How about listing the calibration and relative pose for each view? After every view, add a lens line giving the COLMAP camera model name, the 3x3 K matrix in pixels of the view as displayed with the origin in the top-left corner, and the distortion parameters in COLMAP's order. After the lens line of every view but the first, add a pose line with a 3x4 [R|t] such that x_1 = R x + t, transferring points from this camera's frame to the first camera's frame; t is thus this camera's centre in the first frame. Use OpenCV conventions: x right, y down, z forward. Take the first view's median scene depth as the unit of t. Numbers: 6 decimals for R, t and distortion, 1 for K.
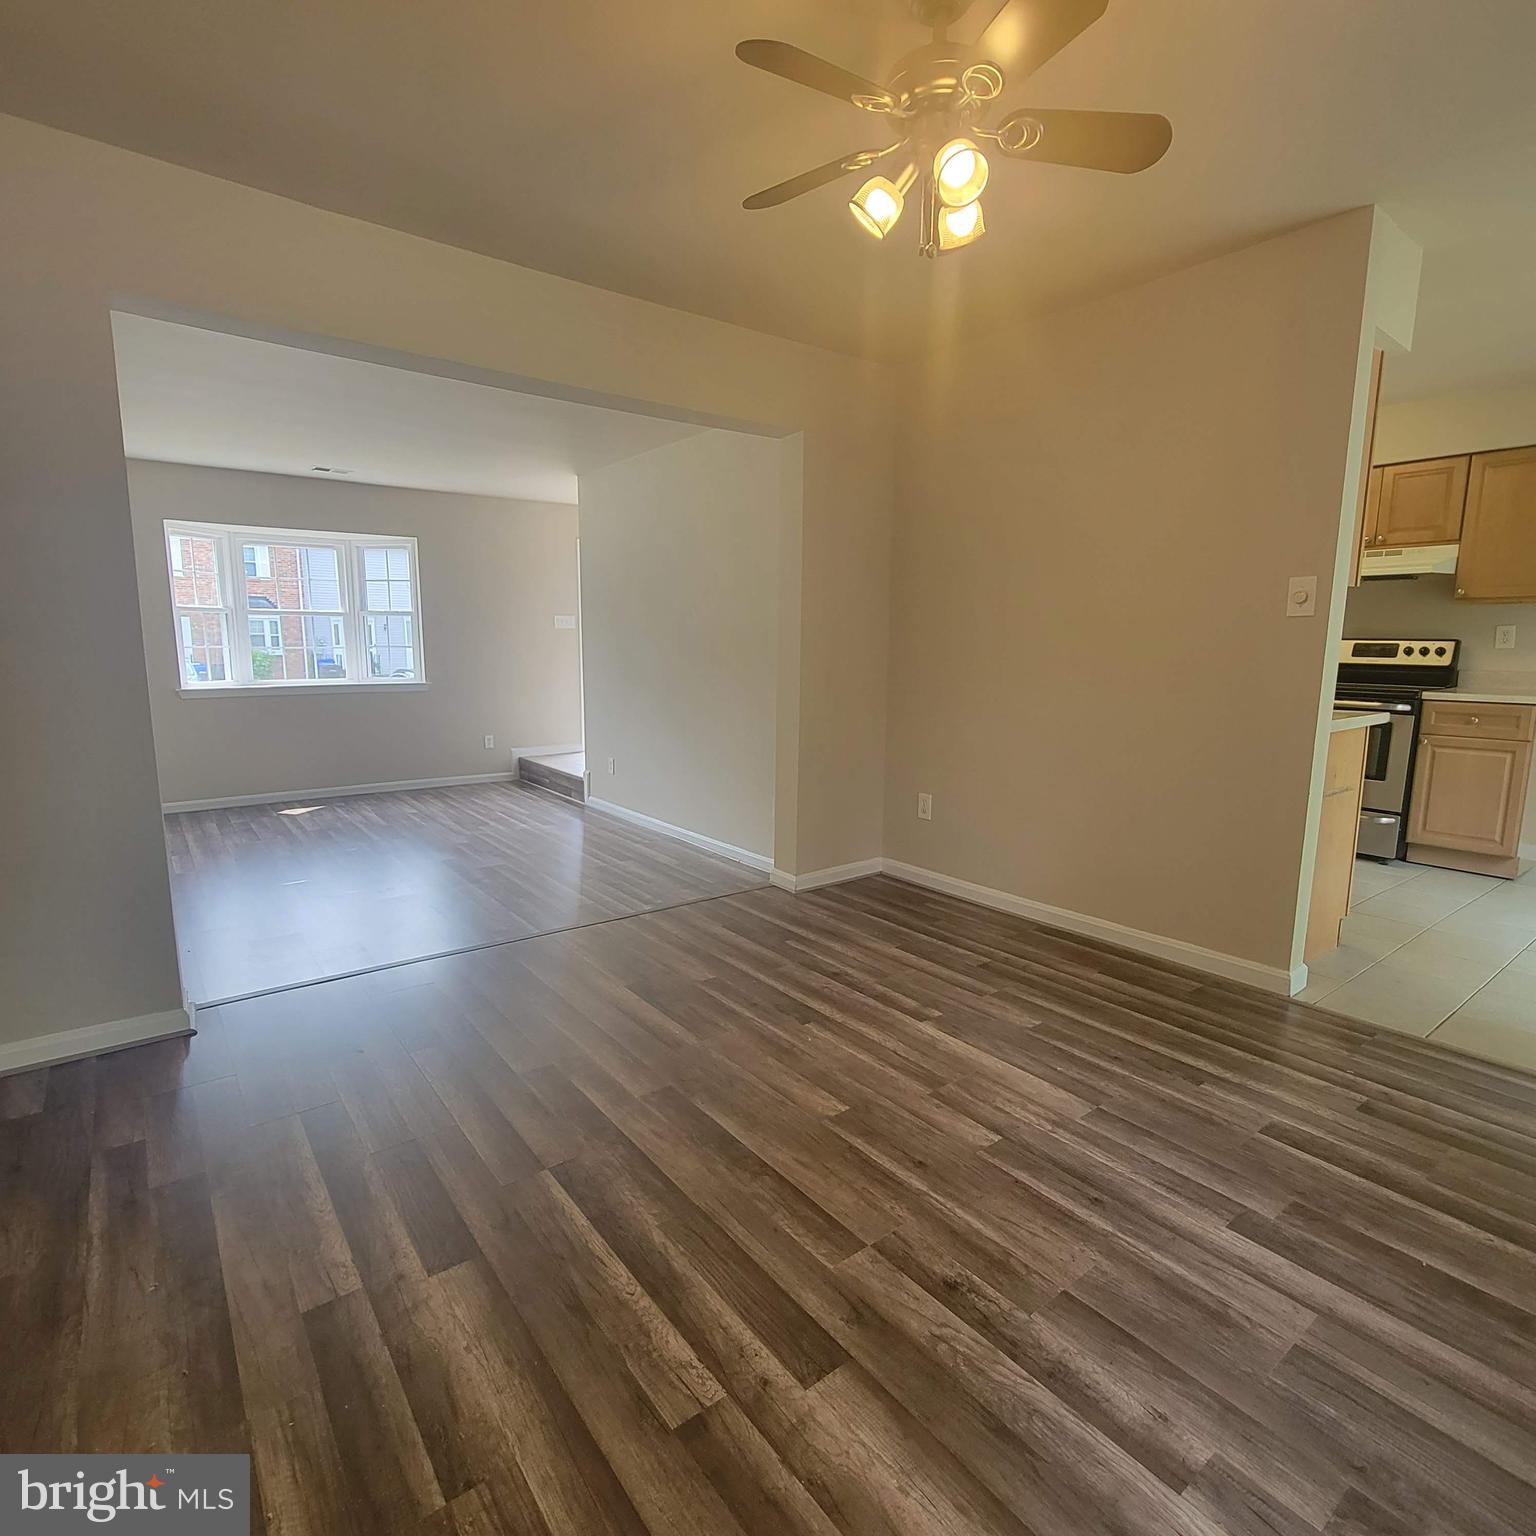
lens RADIAL K [[833.3, 0, 760.5], [0, 833.3, 777.8], [0, 0, 1]] dist [-0.003813, 0.001681]
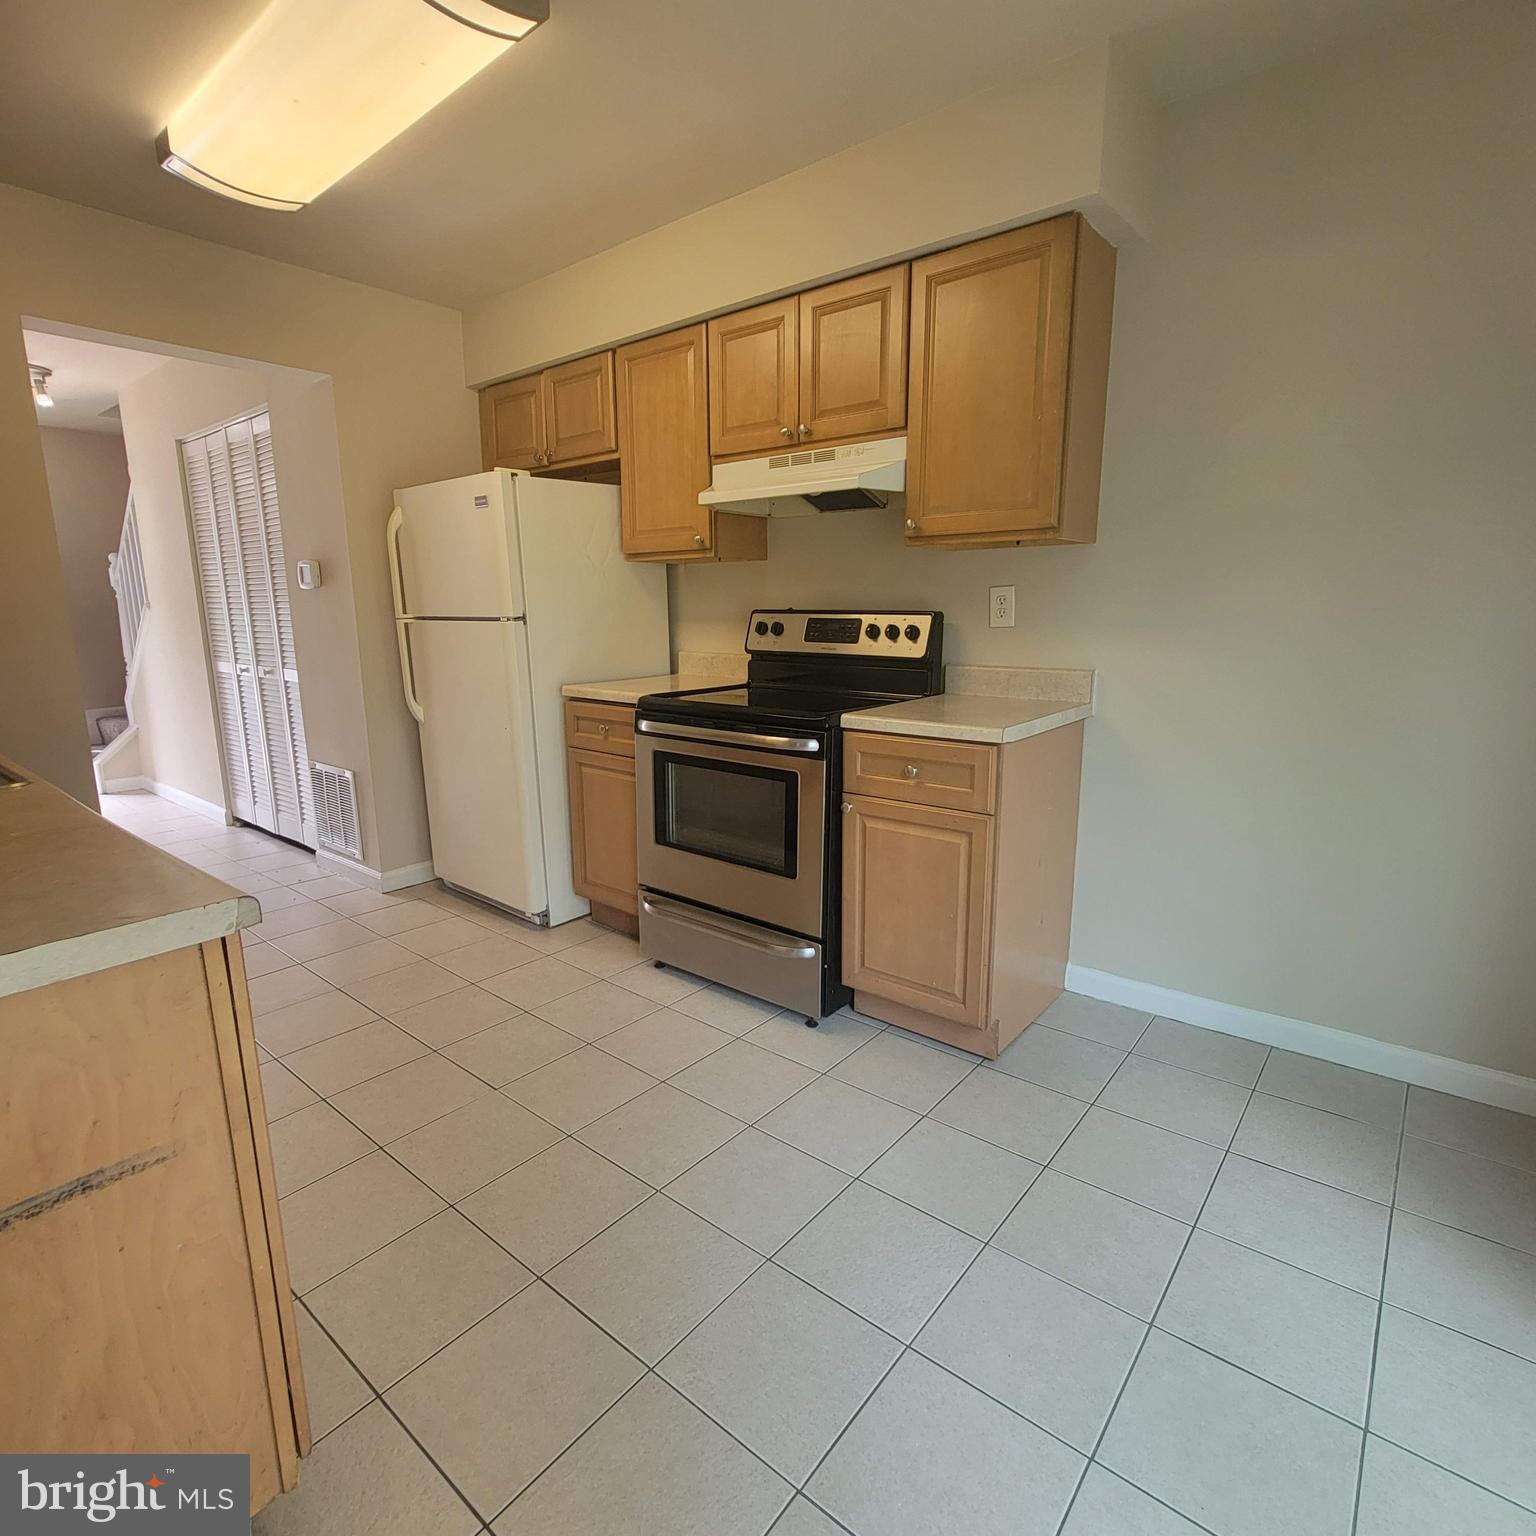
lens RADIAL K [[833.3, 0, 760.5], [0, 833.3, 777.8], [0, 0, 1]] dist [-0.003813, 0.001681]
pose [[0.974901, -0.056600, 0.215322, 0.612717], [0.047410, 0.997740, 0.047612, -0.088217], [-0.217530, -0.036209, 0.975382, 0.480358]]
